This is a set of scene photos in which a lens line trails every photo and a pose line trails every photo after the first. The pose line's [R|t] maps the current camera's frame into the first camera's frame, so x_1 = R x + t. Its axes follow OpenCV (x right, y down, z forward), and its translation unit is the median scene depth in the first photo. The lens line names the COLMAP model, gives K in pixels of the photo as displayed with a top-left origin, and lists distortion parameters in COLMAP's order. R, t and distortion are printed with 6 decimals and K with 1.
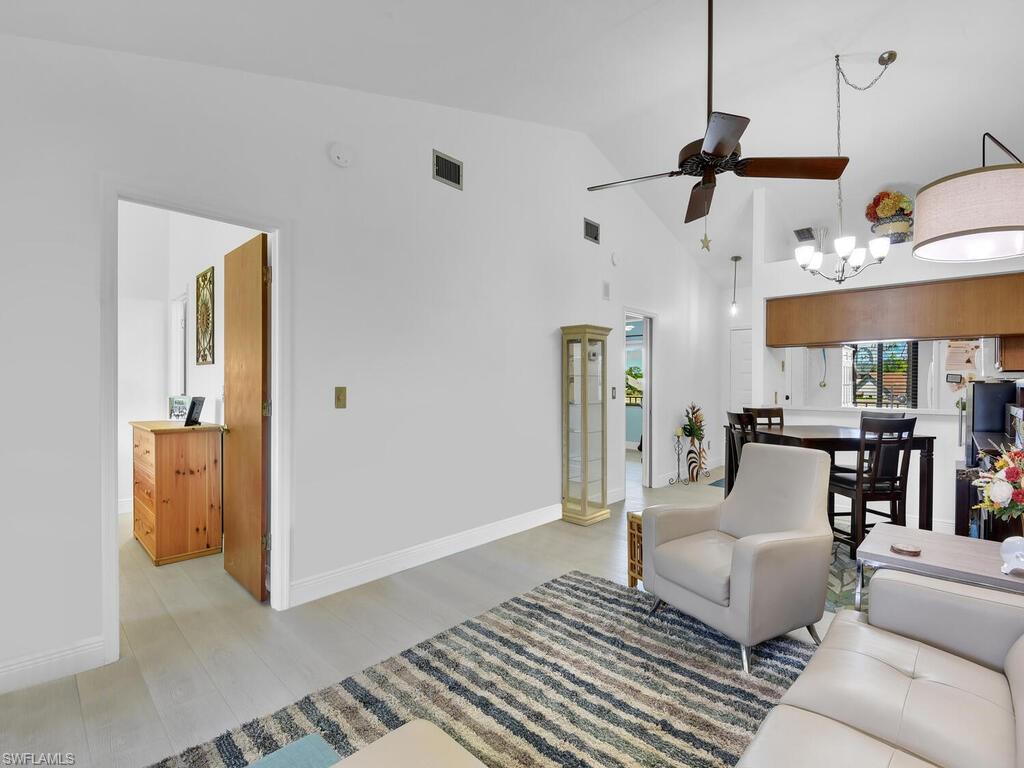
lens RADIAL K [[470.3, 0, 512.0], [0, 470.3, 384.0], [0, 0, 1]] dist [-0.026845, -0.000167]
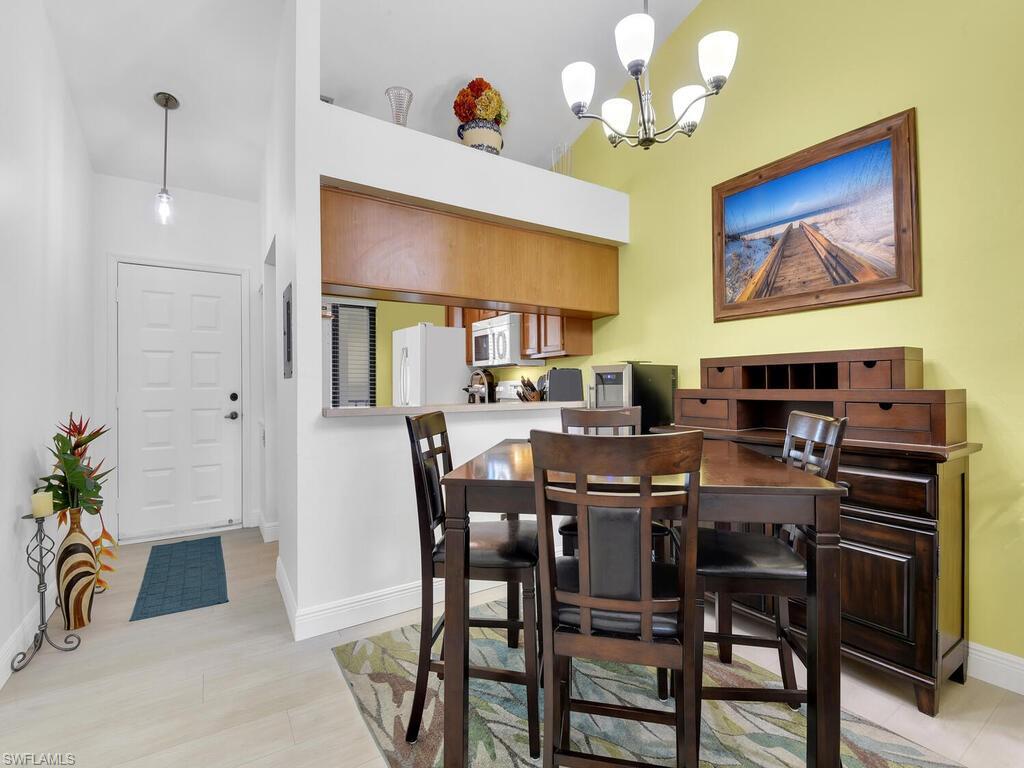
lens RADIAL K [[470.3, 0, 512.0], [0, 470.3, 384.0], [0, 0, 1]] dist [-0.026845, -0.000167]
pose [[0.232420, 0.005841, 0.972598, 0.118822], [0.003523, 0.999970, -0.006848, 0.020699], [-0.972609, 0.005018, 0.232393, 0.590090]]
